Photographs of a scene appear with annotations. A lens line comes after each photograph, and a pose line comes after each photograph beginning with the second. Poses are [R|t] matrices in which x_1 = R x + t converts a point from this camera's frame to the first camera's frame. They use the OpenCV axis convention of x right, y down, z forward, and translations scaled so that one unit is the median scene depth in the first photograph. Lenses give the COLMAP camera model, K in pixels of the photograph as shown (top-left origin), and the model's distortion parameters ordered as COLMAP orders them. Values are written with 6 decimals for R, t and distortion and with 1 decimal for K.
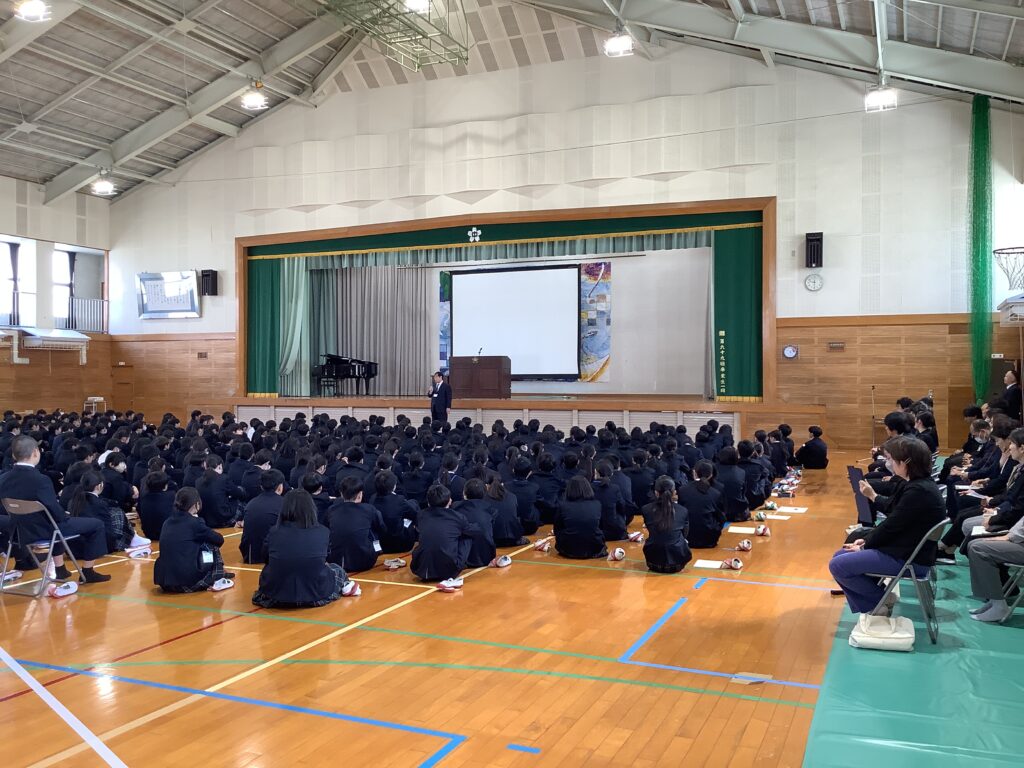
lens RADIAL K [[930.4, 0, 512.0], [0, 930.4, 384.0], [0, 0, 1]] dist [0.127404, -0.246615]
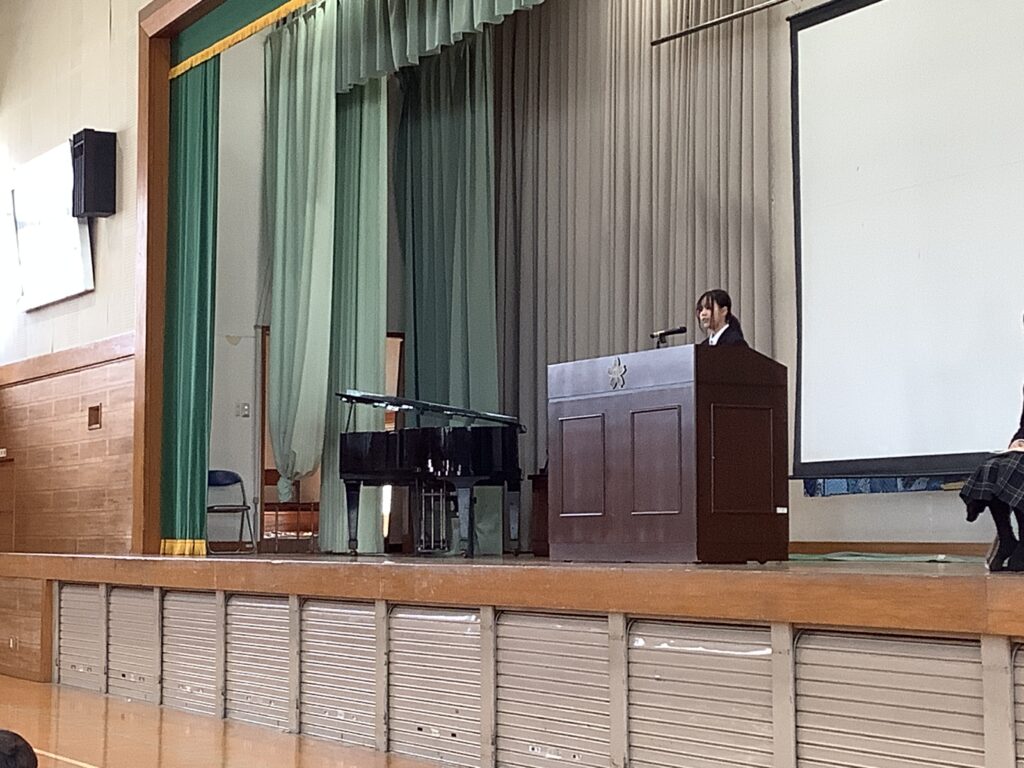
lens RADIAL K [[2196.7, 0, 512.0], [0, 2196.7, 384.0], [0, 0, 1]] dist [-0.013099, 0.900654]
pose [[0.778198, -0.042787, -0.626560, 0.243385], [-0.005231, 0.997200, -0.074595, 0.012581], [0.627998, 0.061327, 0.775795, 0.596042]]
